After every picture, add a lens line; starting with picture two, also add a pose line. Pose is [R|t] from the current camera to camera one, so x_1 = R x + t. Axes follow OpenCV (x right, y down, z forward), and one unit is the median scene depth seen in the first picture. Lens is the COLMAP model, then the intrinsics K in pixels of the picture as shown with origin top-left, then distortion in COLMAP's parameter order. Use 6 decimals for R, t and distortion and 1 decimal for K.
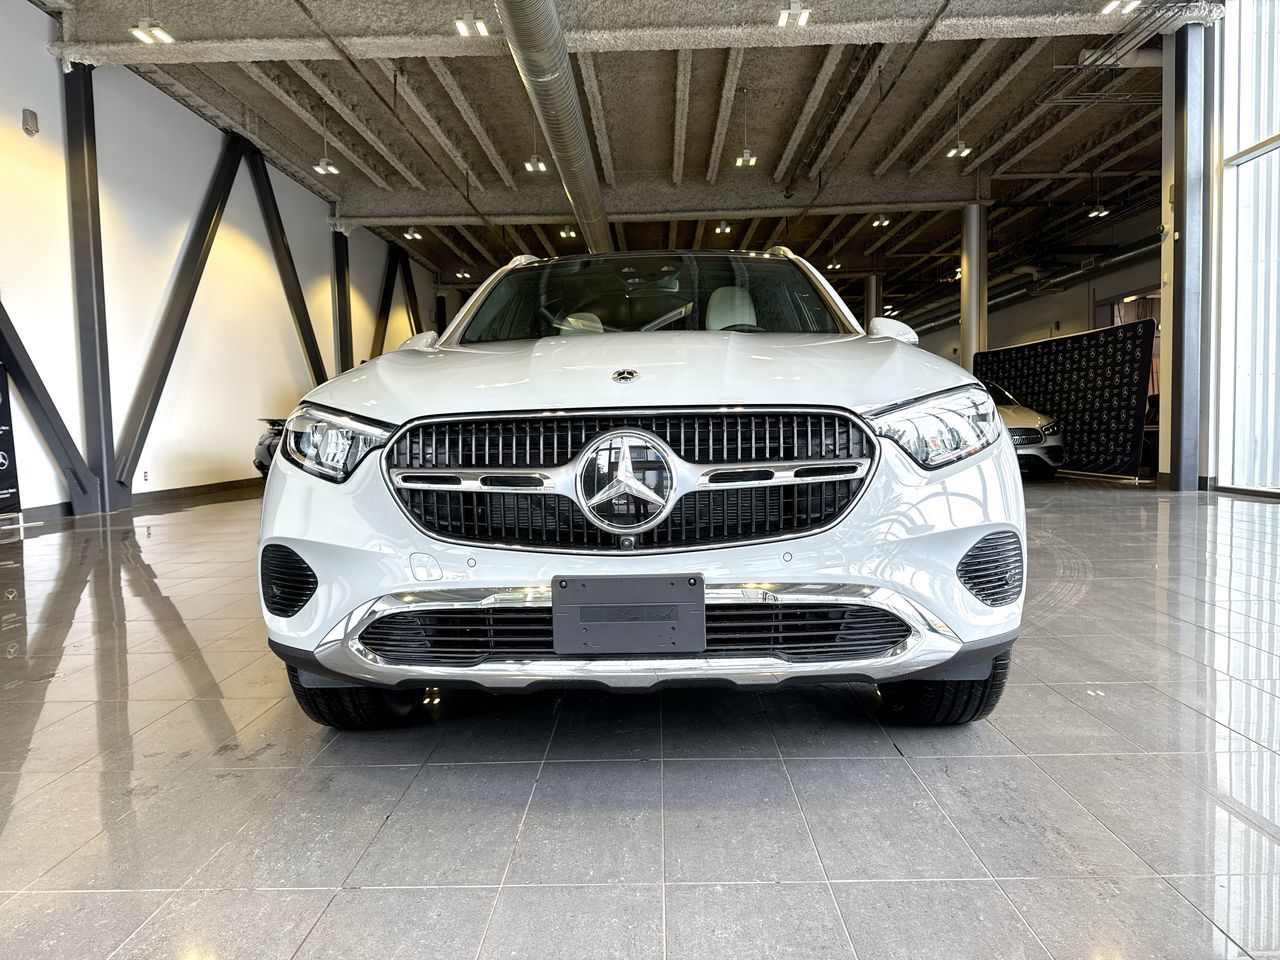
lens RADIAL K [[903.8, 0, 640.0], [0, 903.8, 480.0], [0, 0, 1]] dist [0.043979, -0.050039]
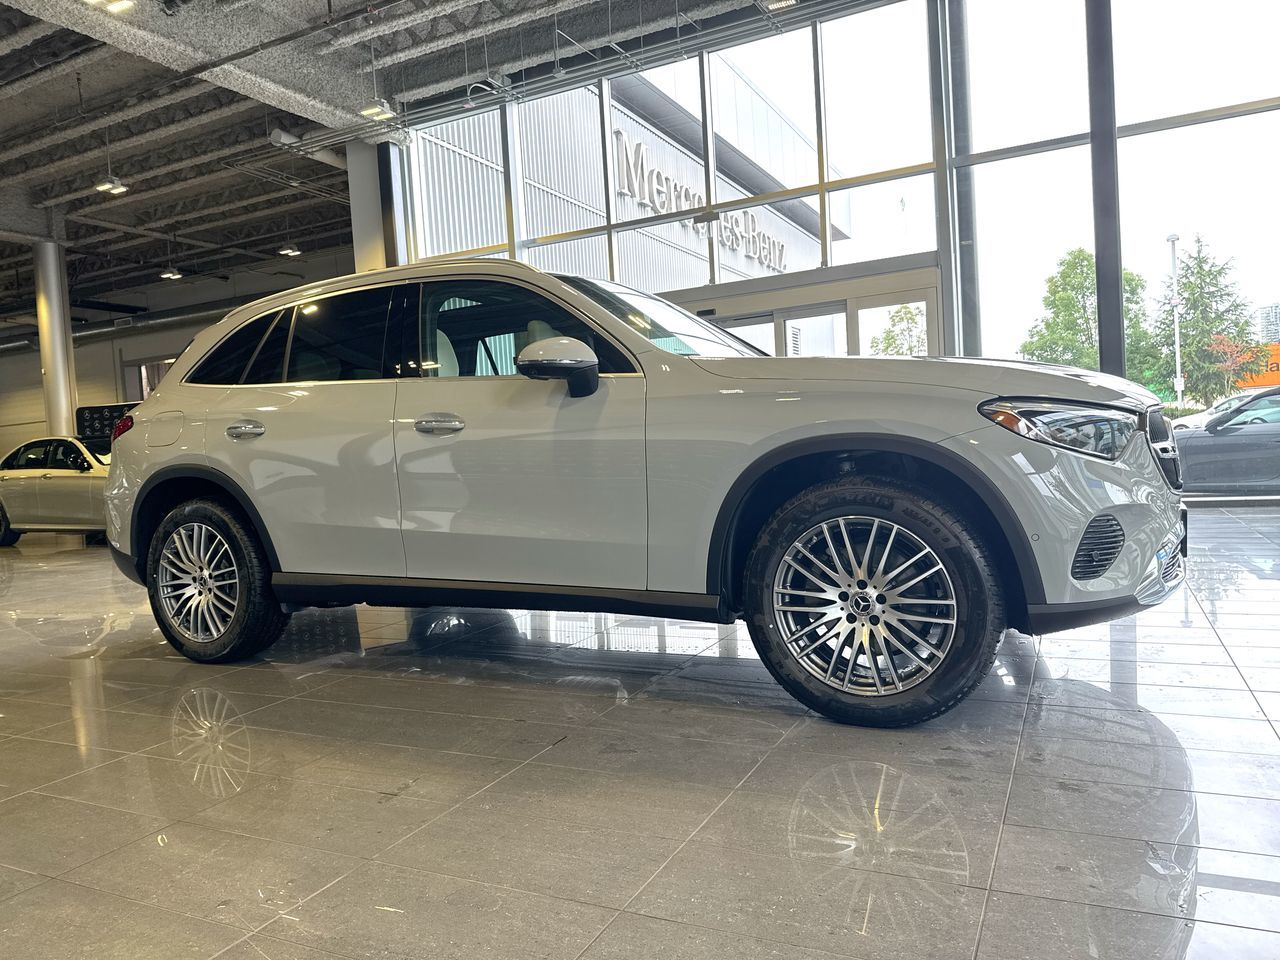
lens RADIAL K [[903.8, 0, 640.0], [0, 903.8, 480.0], [0, 0, 1]] dist [0.043979, -0.050039]
pose [[0.428032, -0.035946, 0.903049, -0.363752], [0.103423, 0.994593, -0.009431, -0.005153], [-0.897827, 0.097433, 0.429435, 0.217709]]
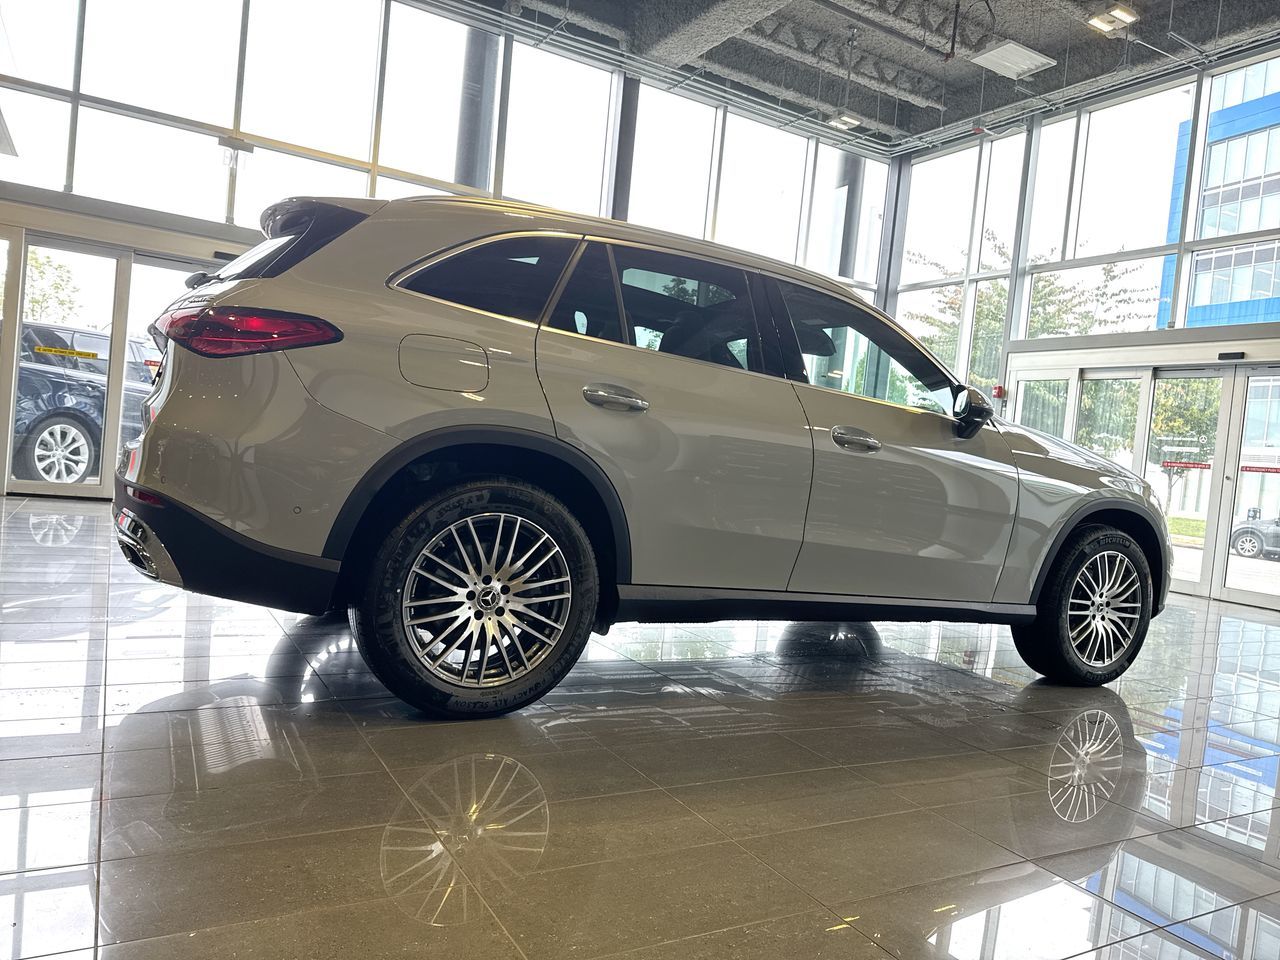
lens RADIAL K [[903.8, 0, 640.0], [0, 903.8, 480.0], [0, 0, 1]] dist [0.043979, -0.050039]
pose [[-0.514587, -0.050447, 0.855953, -0.339960], [-0.032310, 0.998700, 0.039436, -0.032989], [-0.856829, -0.007363, -0.515548, 0.681176]]
